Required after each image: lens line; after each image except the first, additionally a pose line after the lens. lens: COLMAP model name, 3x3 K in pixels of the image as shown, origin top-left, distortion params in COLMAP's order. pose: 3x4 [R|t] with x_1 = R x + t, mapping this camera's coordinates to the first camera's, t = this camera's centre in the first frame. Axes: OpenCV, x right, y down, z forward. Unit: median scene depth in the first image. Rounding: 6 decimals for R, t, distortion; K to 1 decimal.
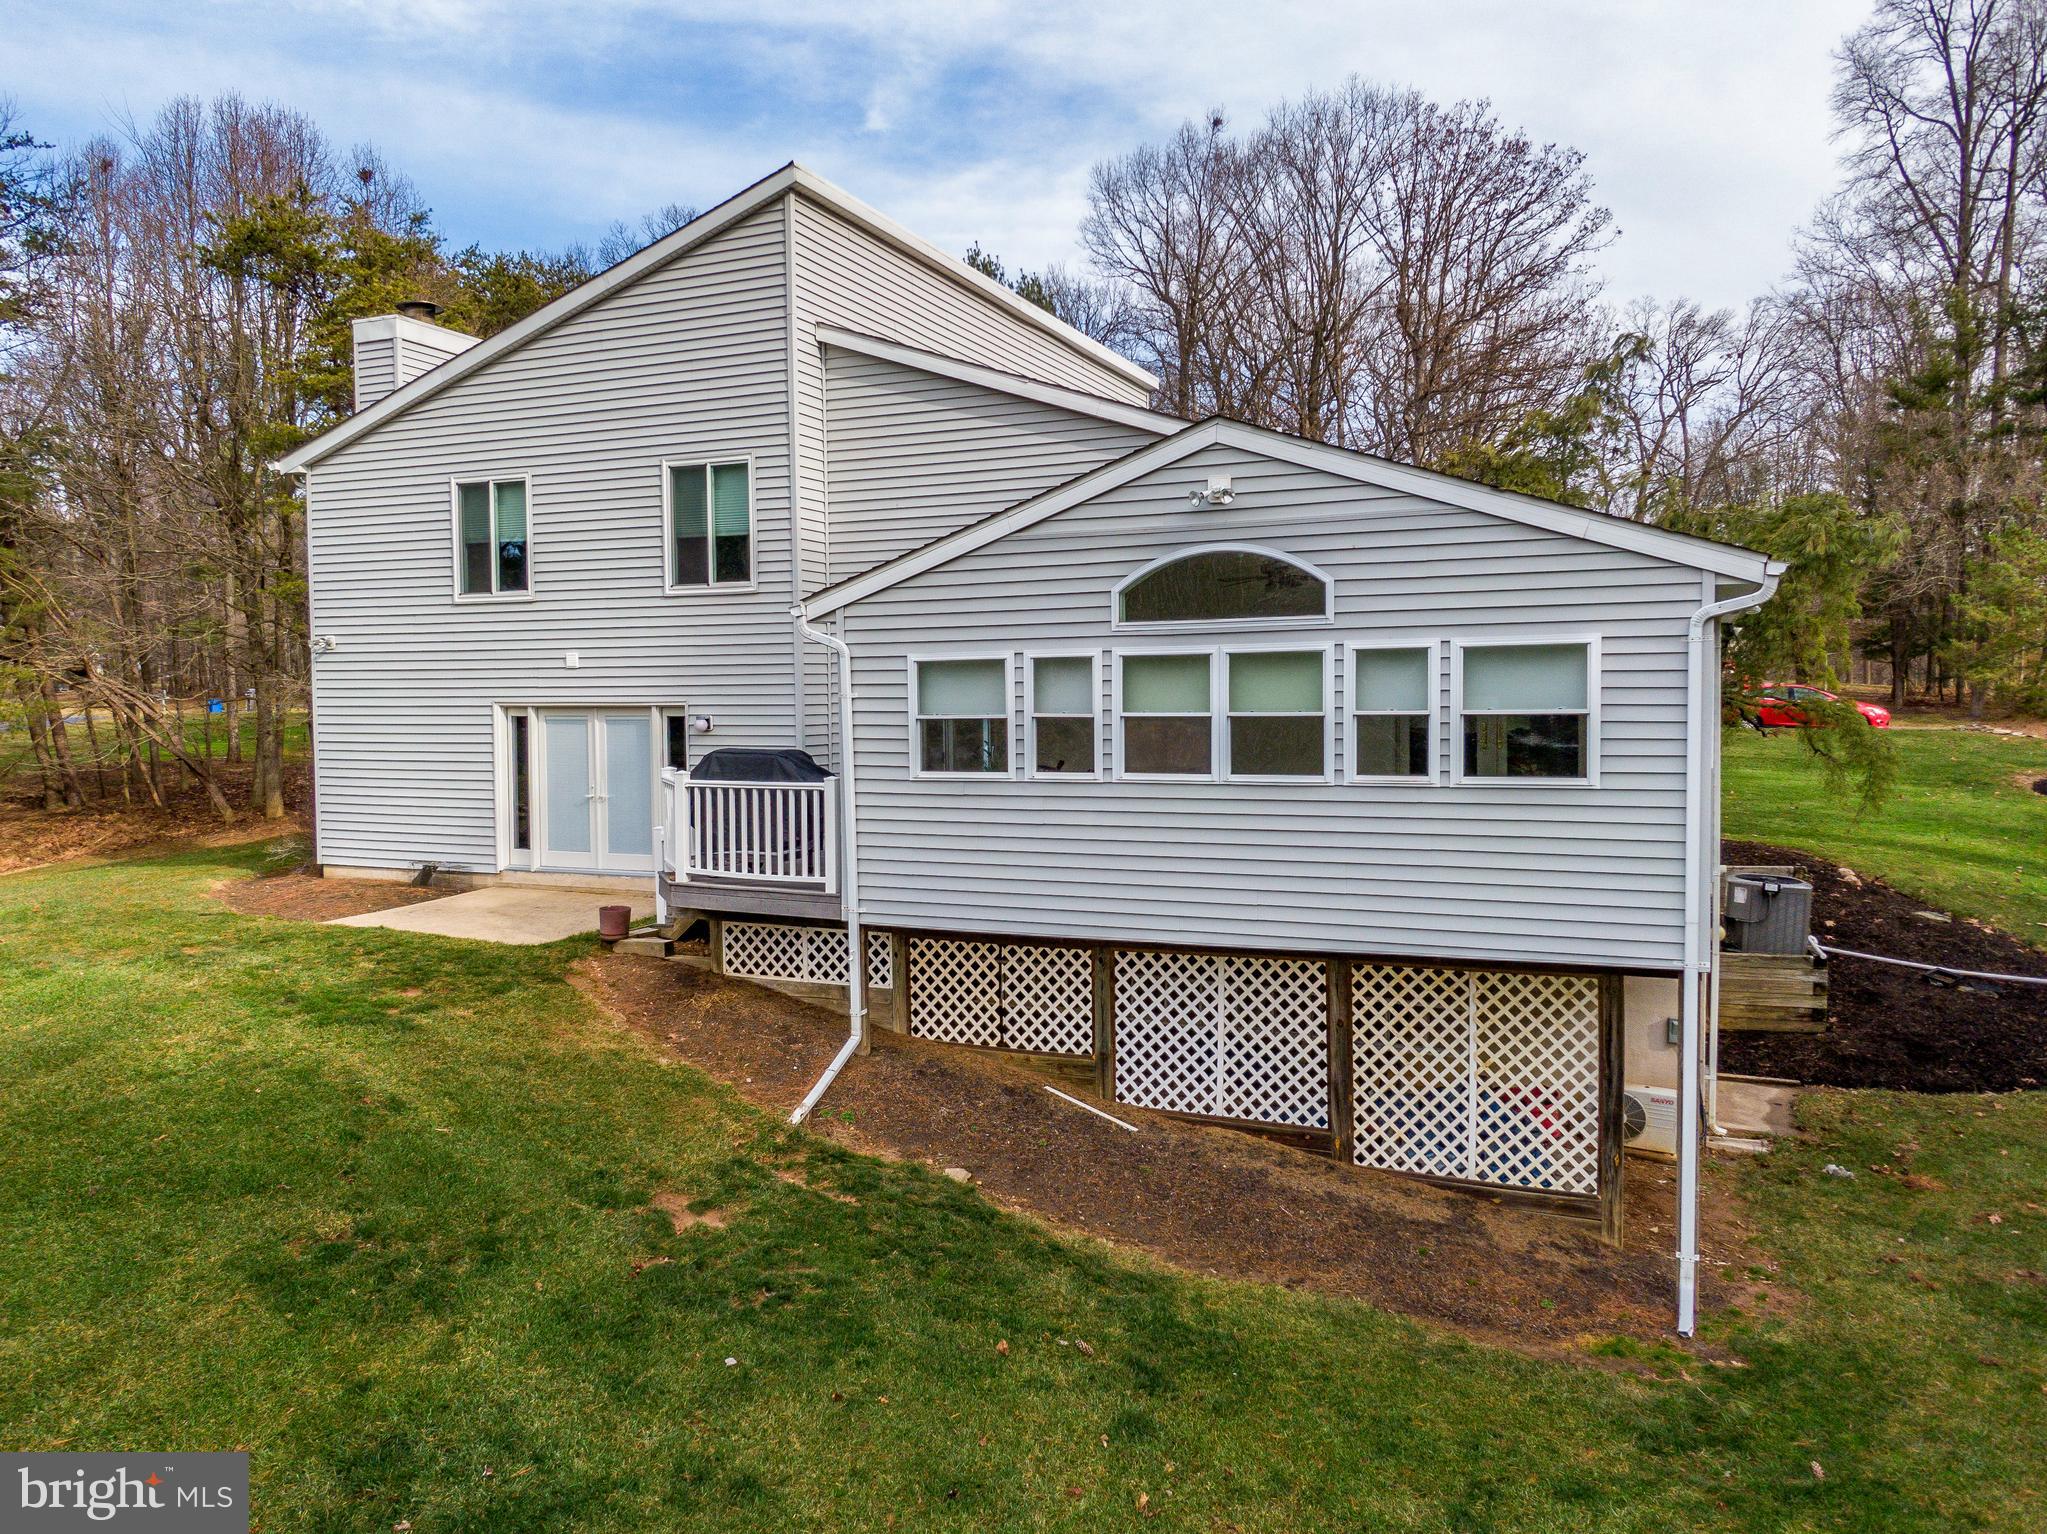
lens RADIAL K [[1497.7, 0, 1013.4], [0, 1497.7, 772.5], [0, 0, 1]] dist [0.015590, -0.010789]
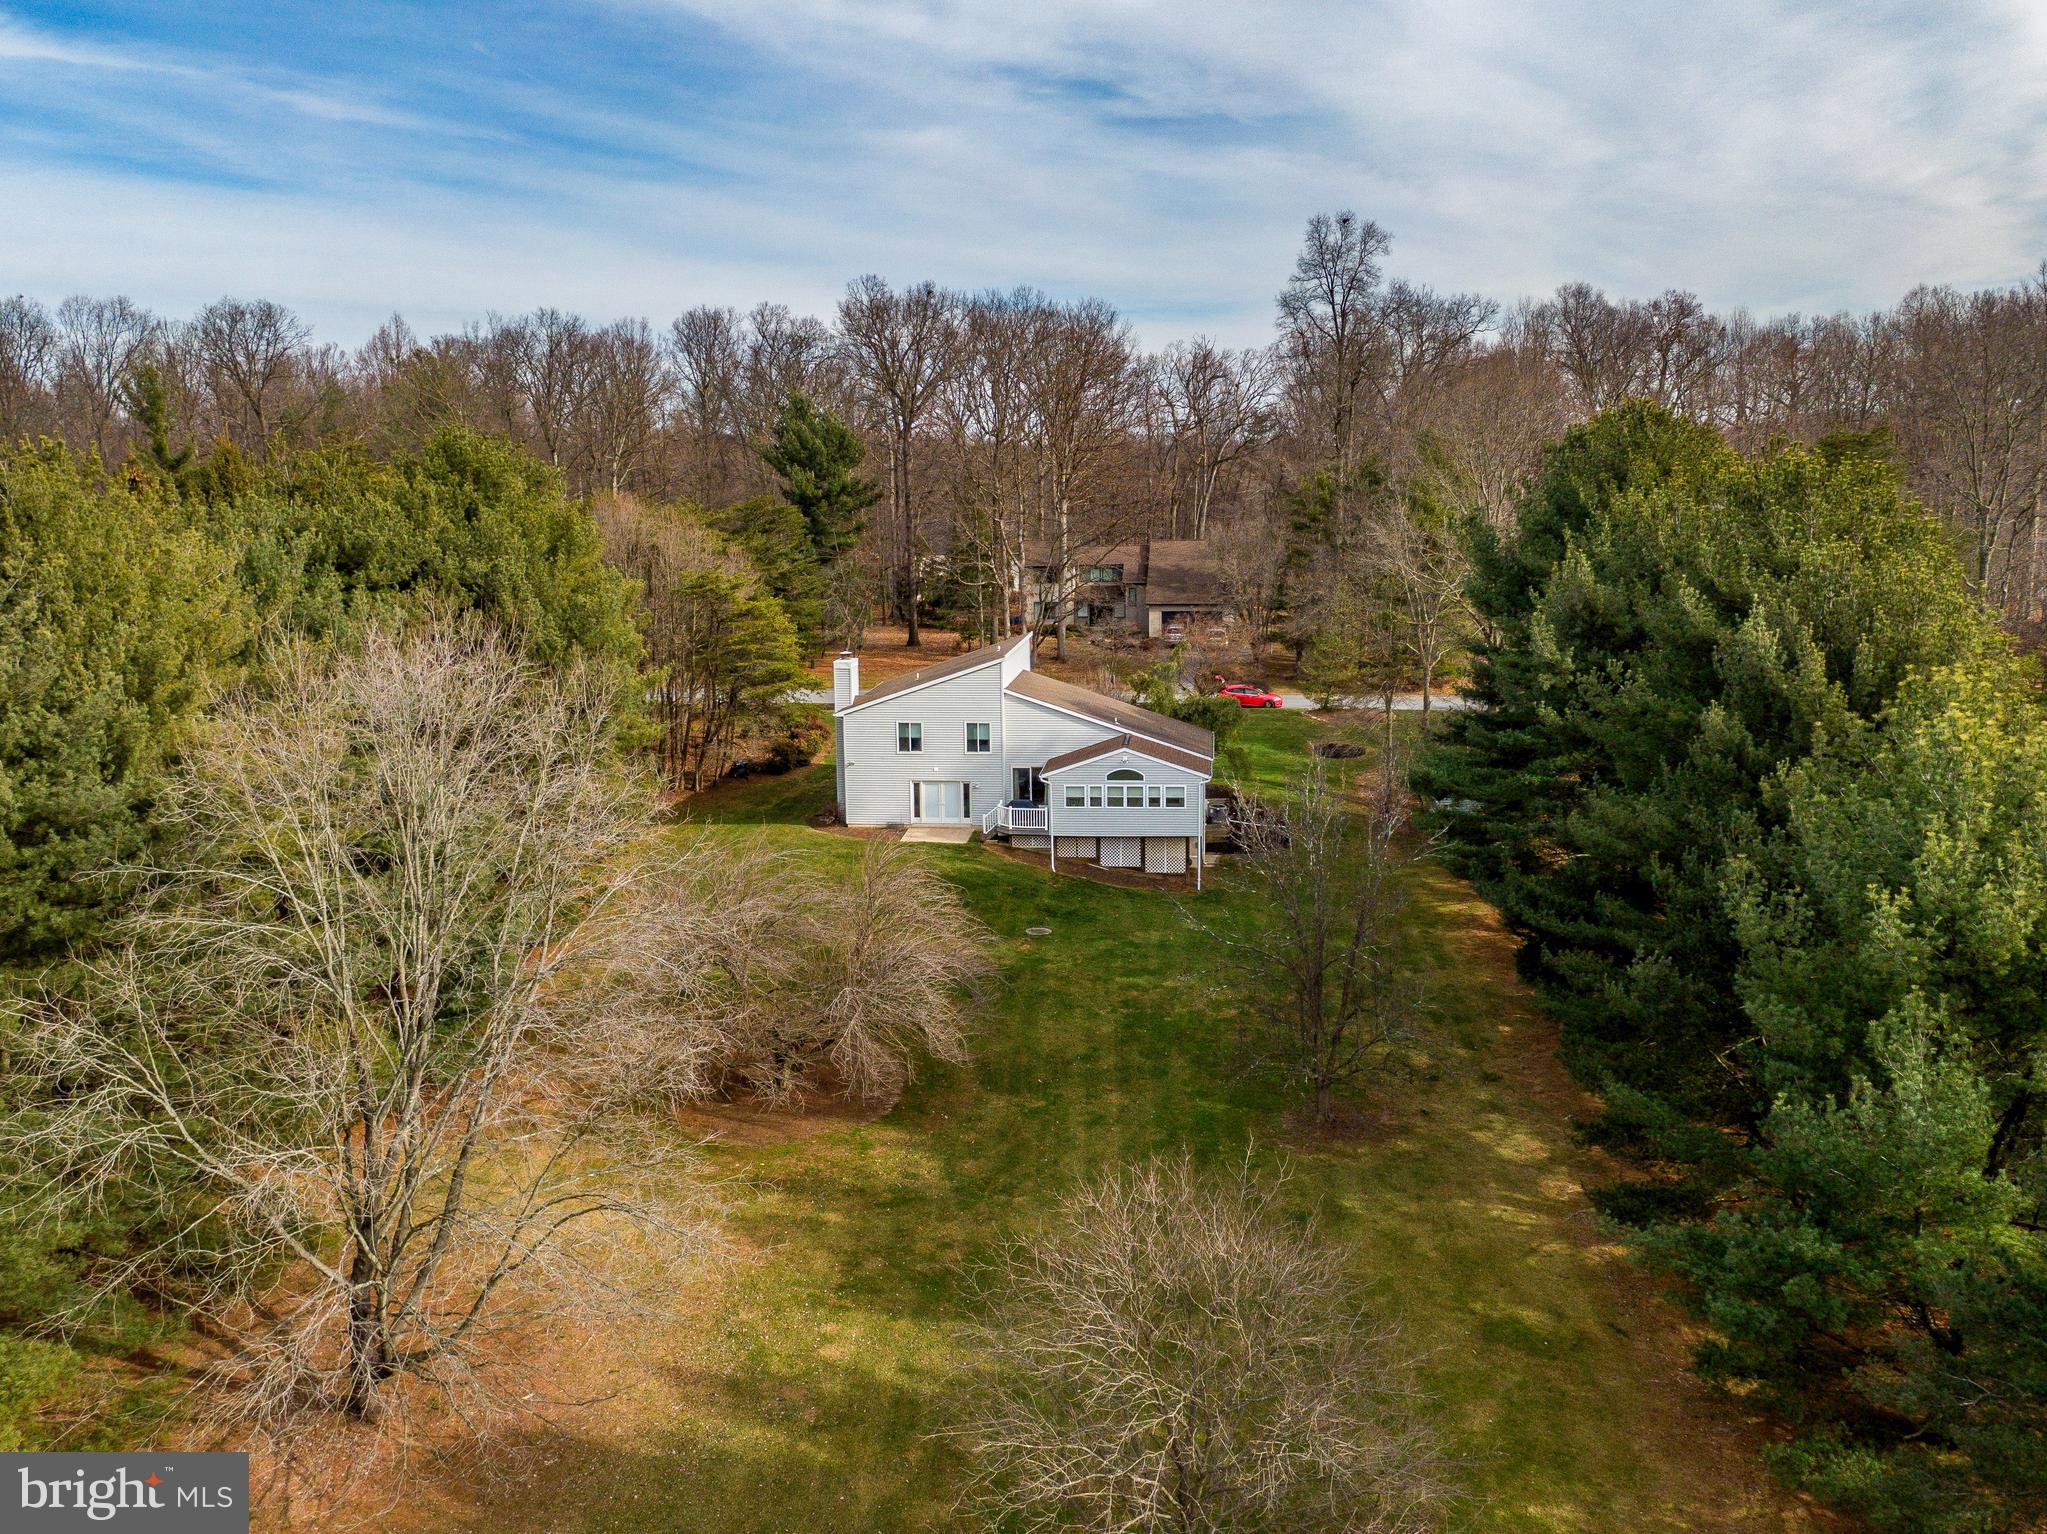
lens RADIAL K [[1707.8, 0, 1026.5], [0, 1707.8, 764.8], [0, 0, 1]] dist [0.045380, -0.015771]
pose [[0.947876, -0.056025, 0.313675, -2.071685], [0.018419, 0.992409, 0.121592, -0.880423], [-0.318106, -0.109477, 0.941713, -4.601450]]
